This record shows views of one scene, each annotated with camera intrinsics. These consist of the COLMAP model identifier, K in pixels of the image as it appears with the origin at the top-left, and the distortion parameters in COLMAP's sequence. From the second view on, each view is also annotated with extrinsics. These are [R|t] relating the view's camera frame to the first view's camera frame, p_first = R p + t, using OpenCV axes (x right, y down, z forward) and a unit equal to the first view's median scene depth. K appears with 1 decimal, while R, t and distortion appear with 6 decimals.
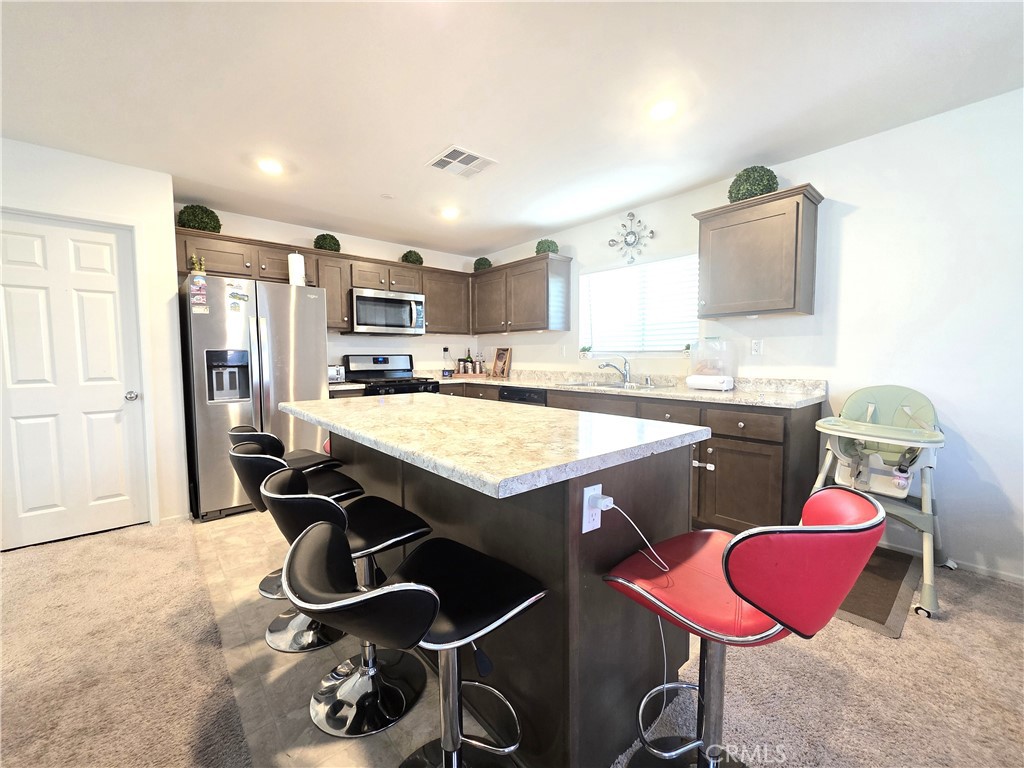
lens RADIAL K [[412.2, 0, 510.3], [0, 412.2, 381.0], [0, 0, 1]] dist [0.000251, 0.000165]
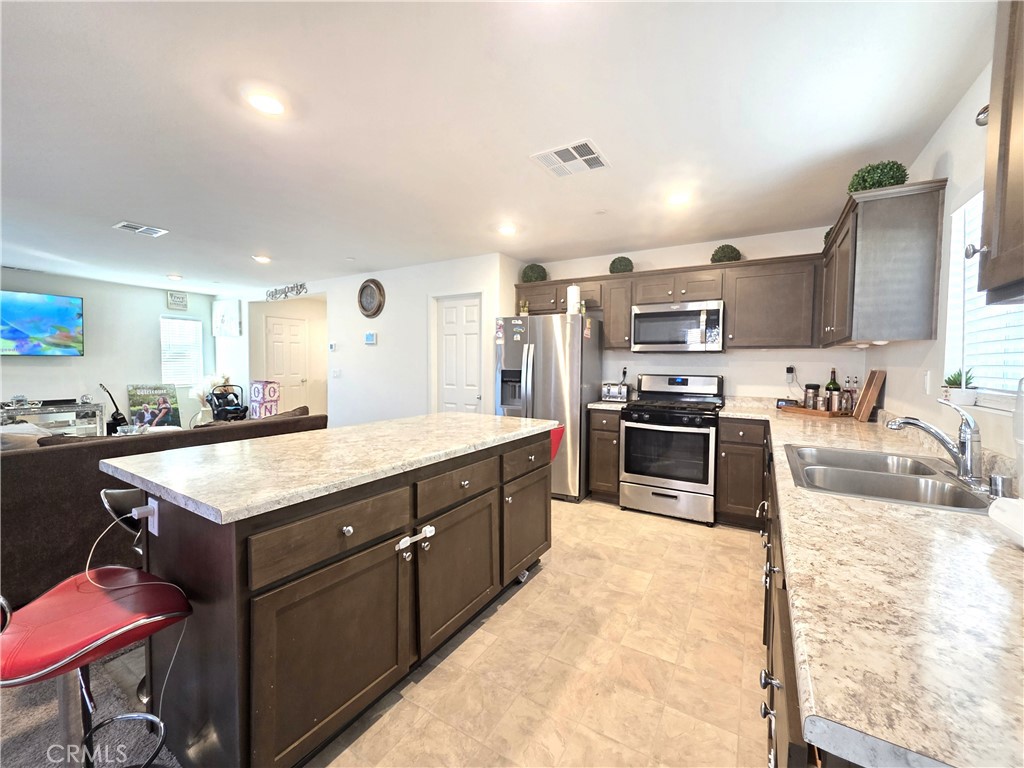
lens RADIAL K [[412.2, 0, 510.3], [0, 412.2, 381.0], [0, 0, 1]] dist [0.000251, 0.000165]
pose [[0.300942, 0.052094, -0.952218, 0.464708], [-0.069780, 0.997033, 0.032493, -0.060790], [0.951086, 0.056667, 0.303685, 0.436493]]
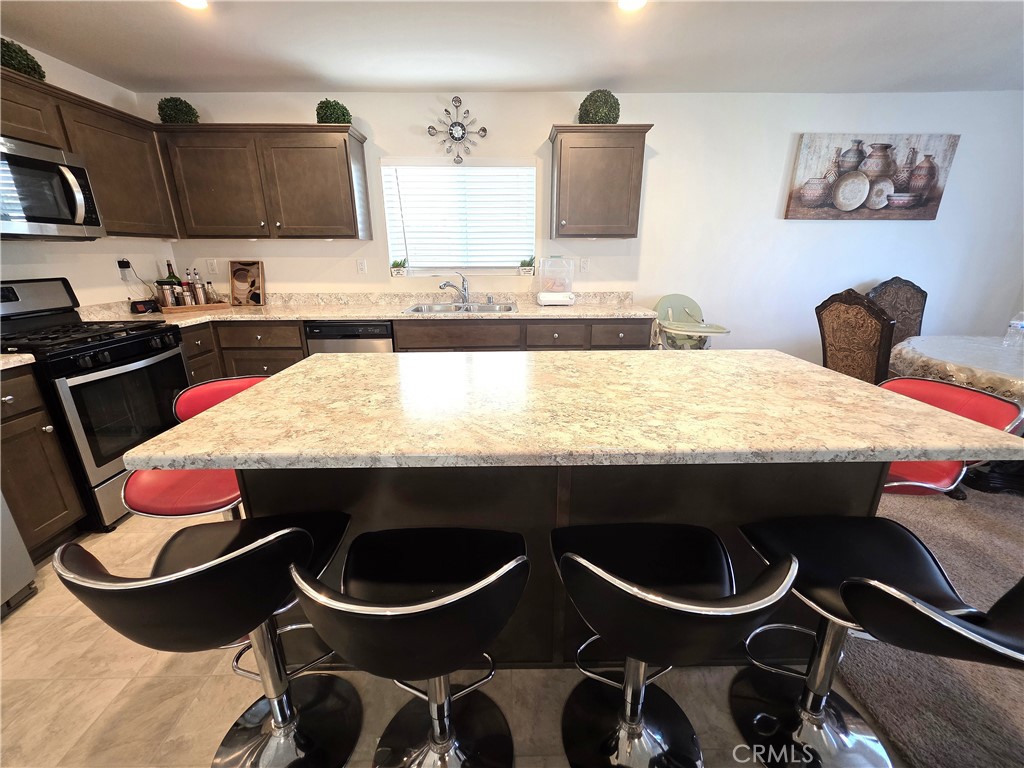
lens RADIAL K [[412.2, 0, 510.3], [0, 412.2, 381.0], [0, 0, 1]] dist [0.000251, 0.000165]
pose [[0.642668, -0.225330, 0.732259, -0.340321], [0.046517, 0.965485, 0.256272, -0.054199], [-0.764731, -0.130635, 0.630968, 0.279633]]
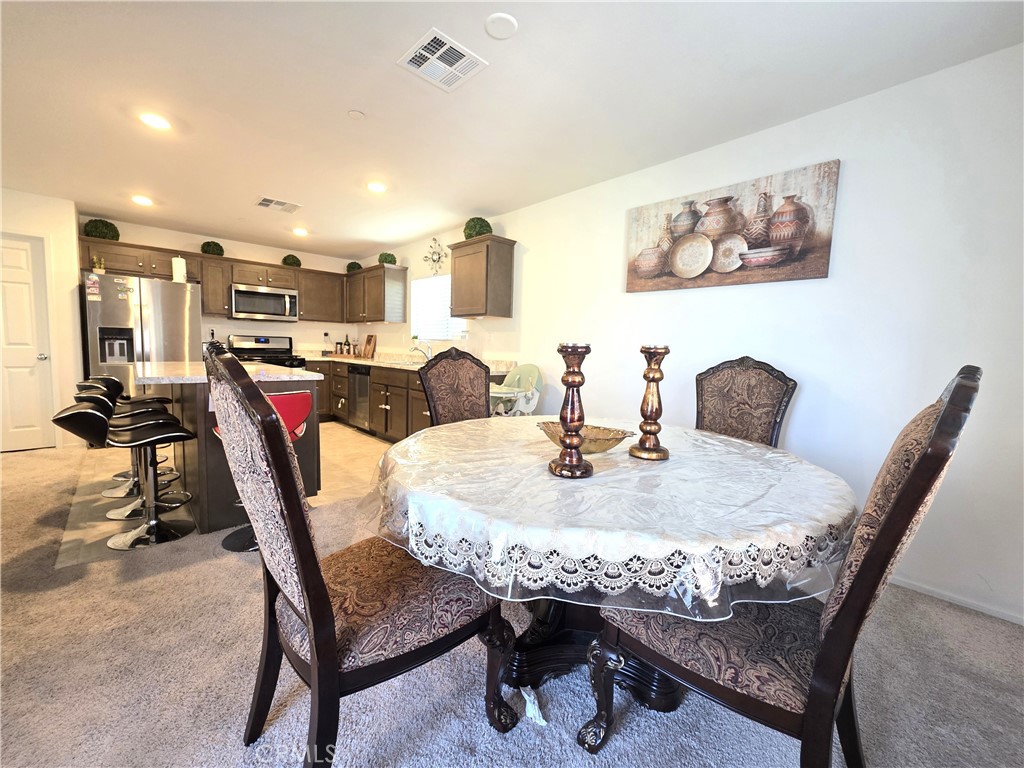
lens RADIAL K [[412.2, 0, 510.3], [0, 412.2, 381.0], [0, 0, 1]] dist [0.000251, 0.000165]
pose [[0.998621, 0.031545, 0.041968, 0.448143], [-0.032418, 0.999268, 0.020287, 0.026736], [-0.041297, -0.021619, 0.998913, -0.344038]]
